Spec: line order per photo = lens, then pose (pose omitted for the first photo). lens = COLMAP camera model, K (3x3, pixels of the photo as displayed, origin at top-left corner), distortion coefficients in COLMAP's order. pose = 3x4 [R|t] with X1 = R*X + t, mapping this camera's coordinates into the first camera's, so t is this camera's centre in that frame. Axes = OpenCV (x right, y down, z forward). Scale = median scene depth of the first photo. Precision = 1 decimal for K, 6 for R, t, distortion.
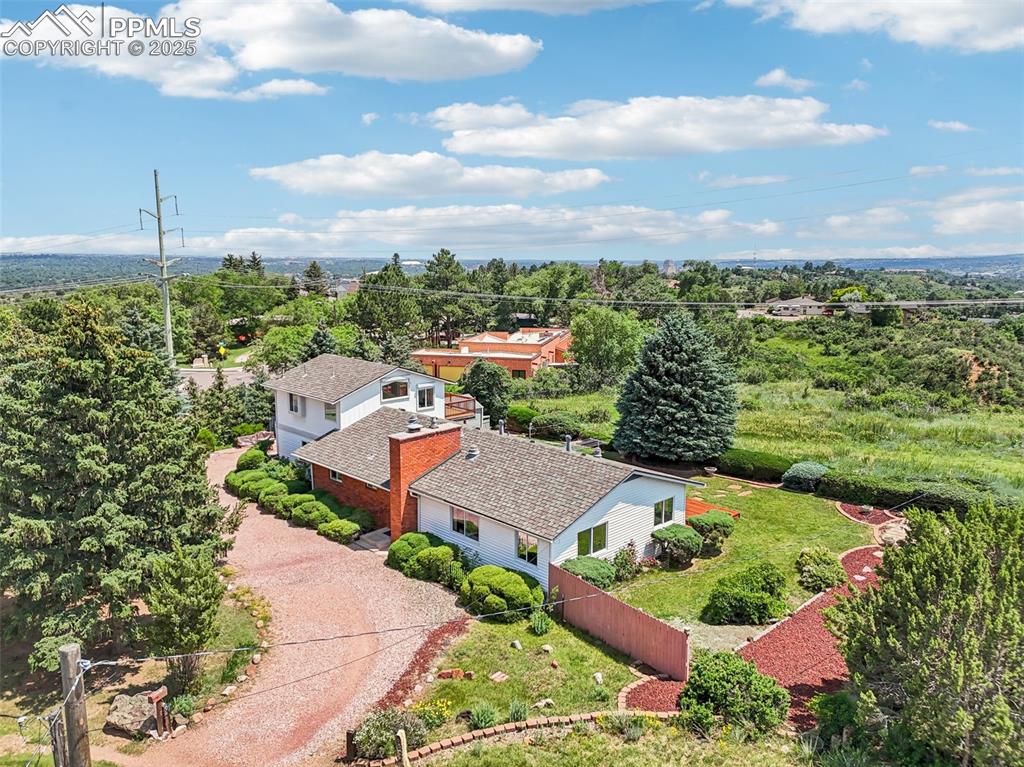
lens RADIAL K [[723.7, 0, 512.4], [0, 723.7, 367.4], [0, 0, 1]] dist [0.091438, -0.105648]
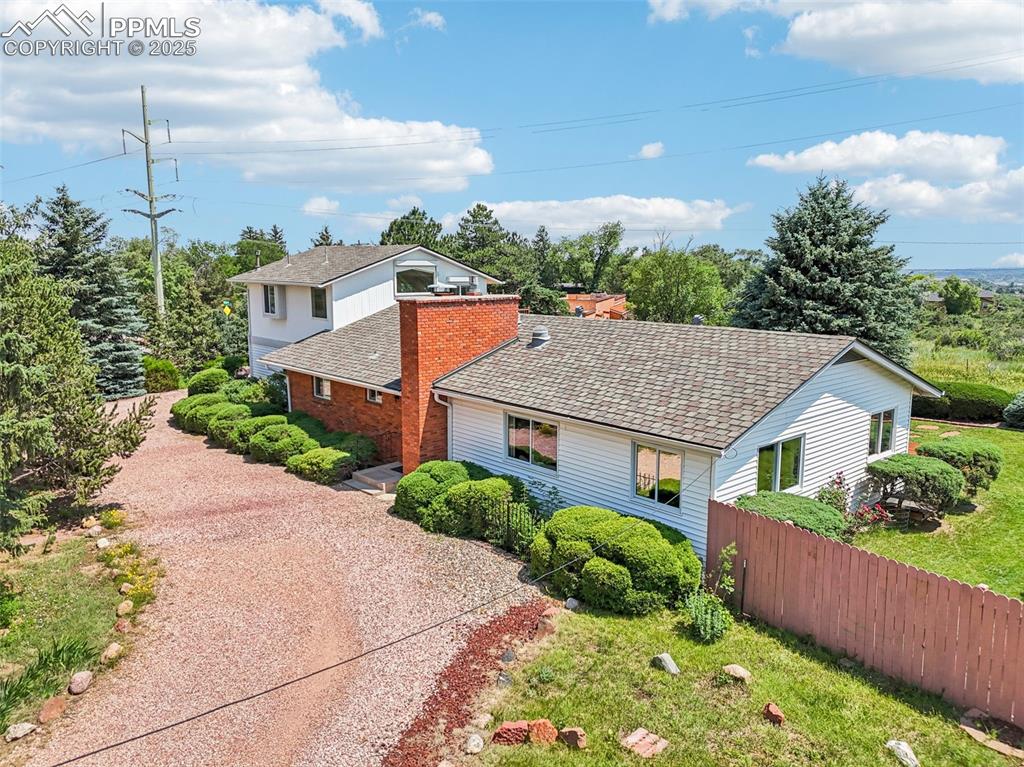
lens RADIAL K [[731.0, 0, 522.0], [0, 731.0, 379.7], [0, 0, 1]] dist [0.073223, -0.061786]
pose [[0.999464, 0.009950, -0.031182, -0.050726], [-0.009681, 0.999915, 0.008767, 0.148454], [0.031266, -0.008460, 0.999475, 0.400359]]
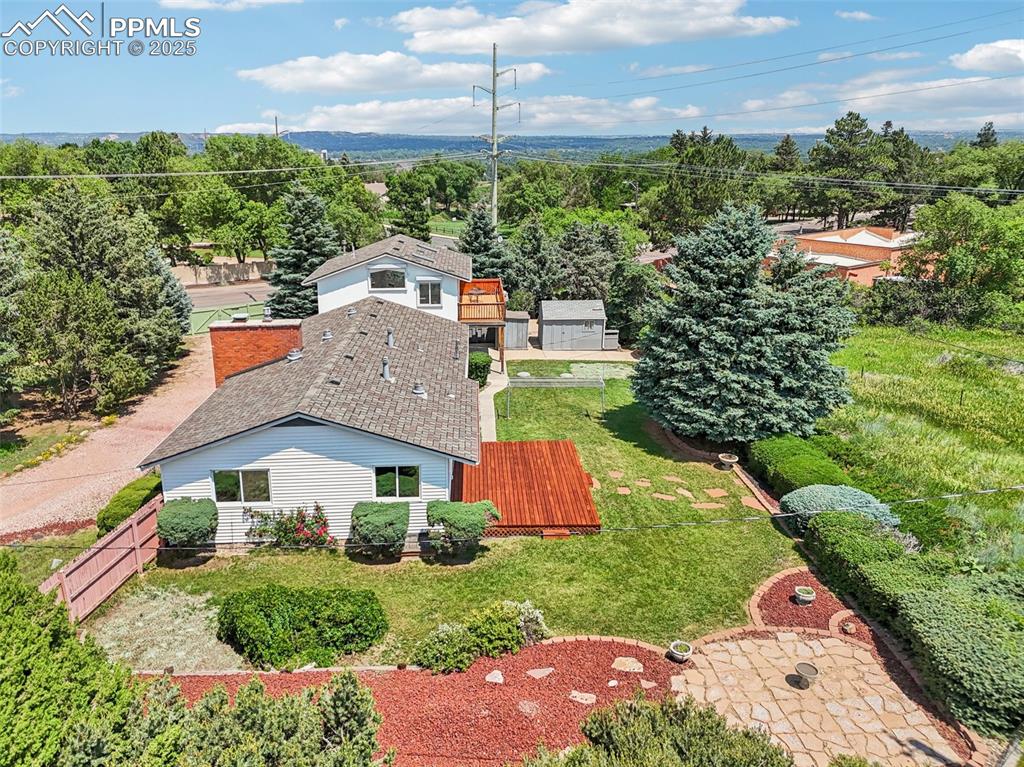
lens RADIAL K [[741.0, 0, 497.5], [0, 741.0, 386.0], [0, 0, 1]] dist [0.028140, -0.003463]
pose [[0.737779, 0.199500, -0.644889, 0.703082], [-0.082539, 0.974823, 0.207139, -0.052578], [0.669977, -0.099595, 0.735671, 0.518097]]
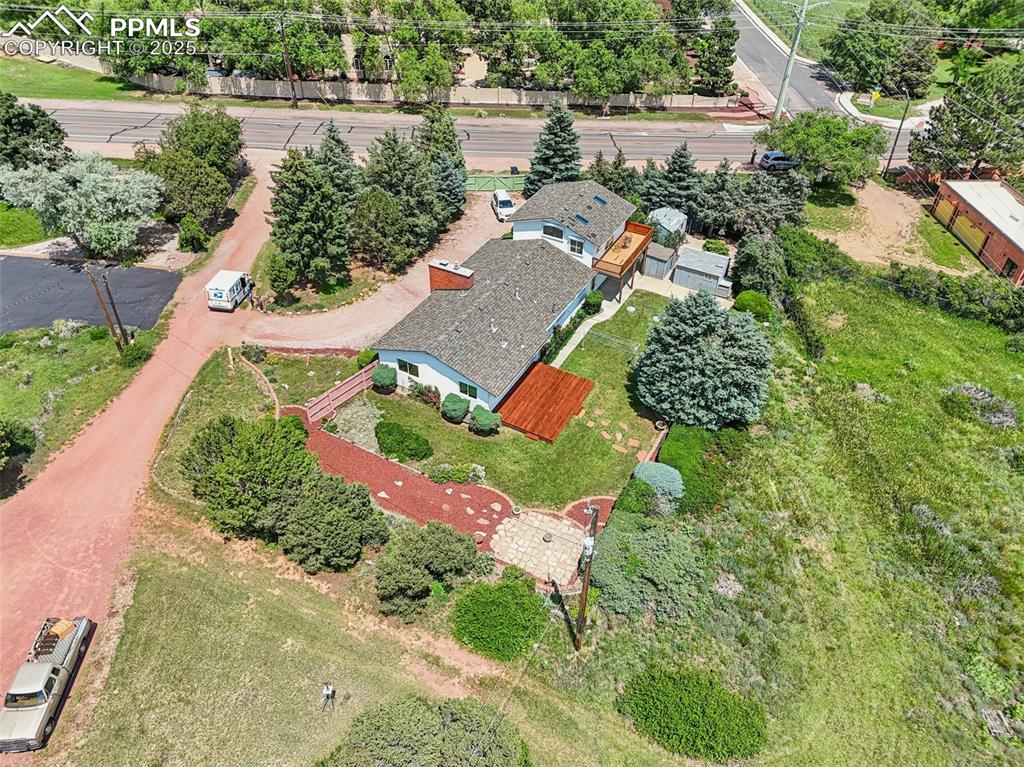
lens RADIAL K [[731.0, 0, 522.0], [0, 731.0, 379.7], [0, 0, 1]] dist [0.073223, -0.061786]
pose [[0.322310, 0.597599, -0.734161, 1.303724], [-0.163481, 0.799035, 0.578634, -0.697985], [0.932411, -0.066479, 0.355232, 0.540431]]
